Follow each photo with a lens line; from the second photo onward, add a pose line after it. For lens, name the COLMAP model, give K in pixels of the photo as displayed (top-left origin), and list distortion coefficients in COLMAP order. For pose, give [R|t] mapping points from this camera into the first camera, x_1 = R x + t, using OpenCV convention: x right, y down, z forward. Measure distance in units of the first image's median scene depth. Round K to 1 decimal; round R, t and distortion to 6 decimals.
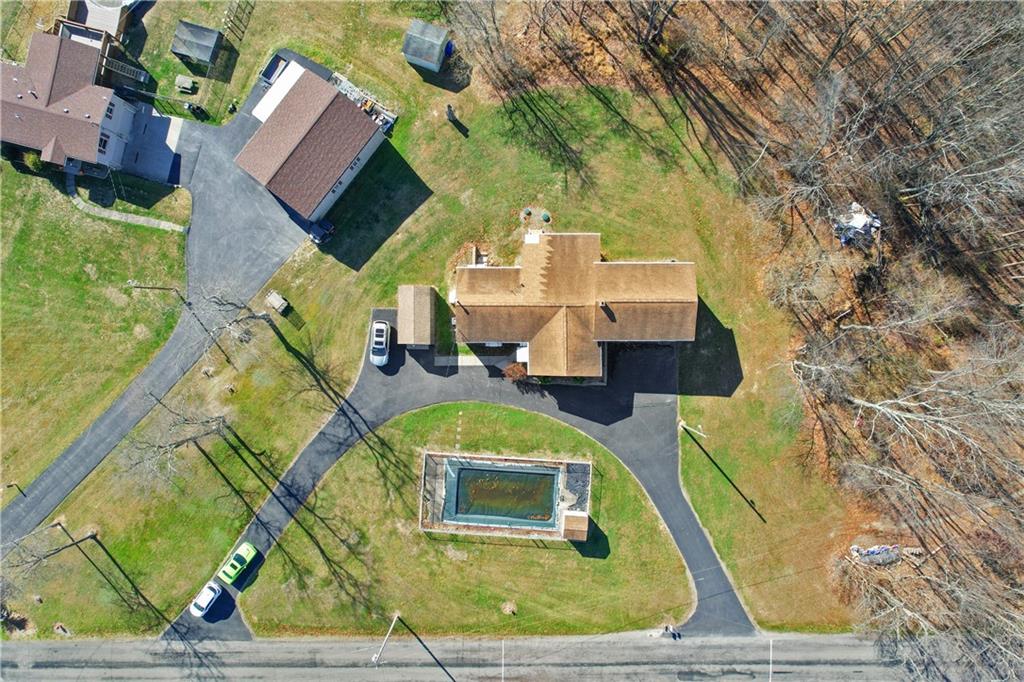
lens RADIAL K [[655.3, 0, 515.4], [0, 655.3, 342.0], [0, 0, 1]] dist [-0.069907, 0.063037]
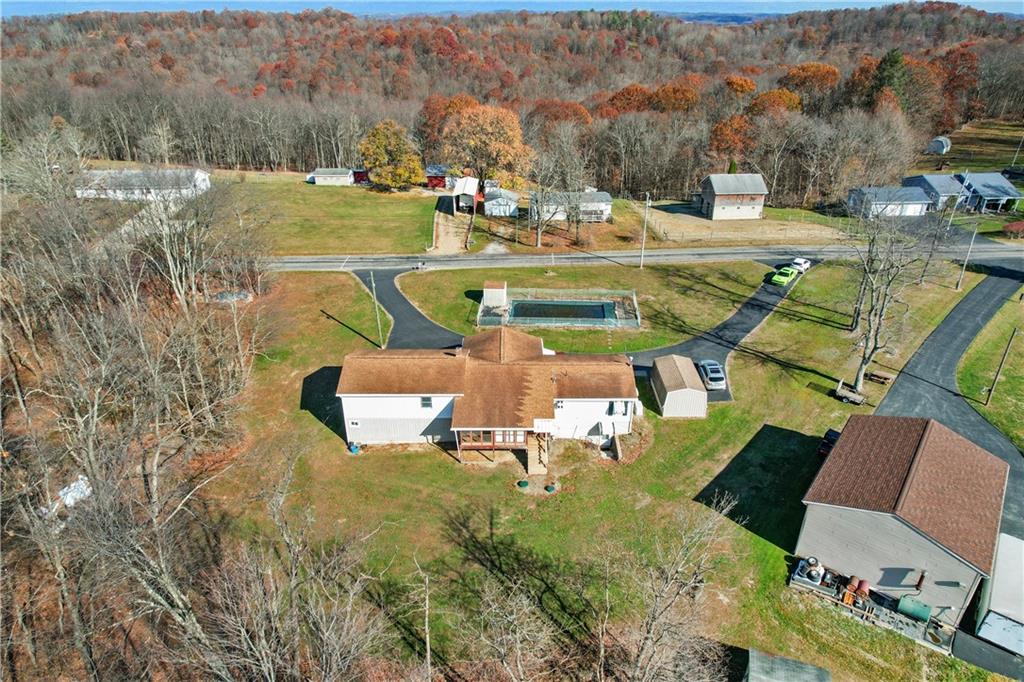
lens RADIAL K [[655.3, 0, 515.4], [0, 655.3, 342.0], [0, 0, 1]] dist [-0.069907, 0.063037]
pose [[-0.999909, 0.011344, 0.007279, 0.048508], [0.001246, -0.459956, 0.887941, -0.744208], [0.013421, 0.887869, 0.459900, 0.550876]]
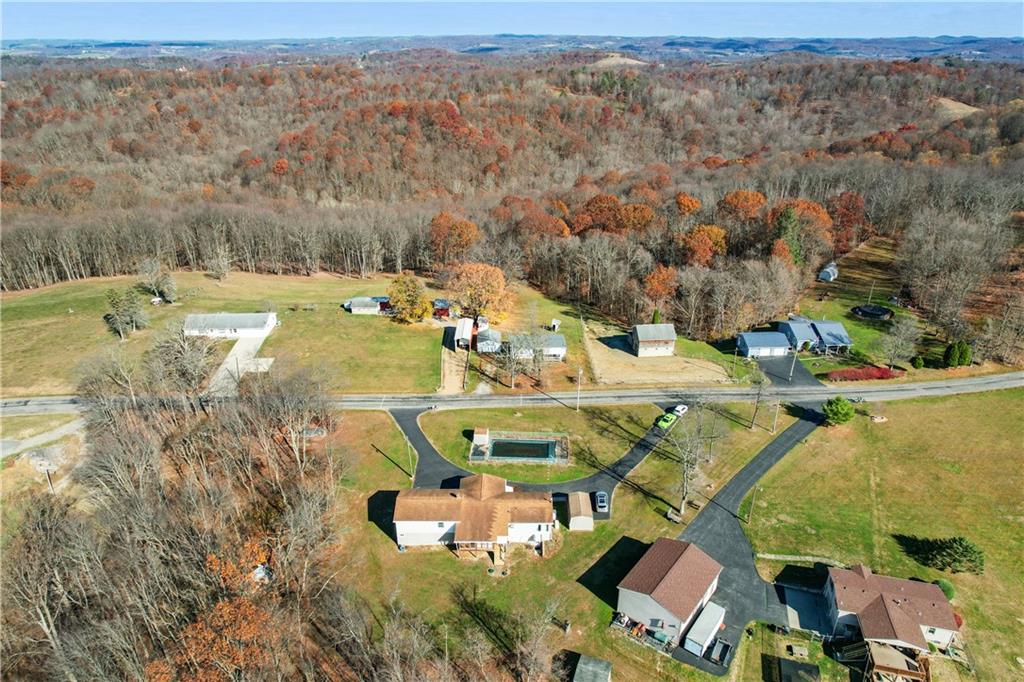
lens RADIAL K [[655.3, 0, 515.4], [0, 655.3, 342.0], [0, 0, 1]] dist [-0.069907, 0.063037]
pose [[-0.999900, 0.011329, 0.008436, -0.020159], [0.002672, -0.434762, 0.900542, -1.204656], [0.013870, 0.900474, 0.434688, -0.008840]]
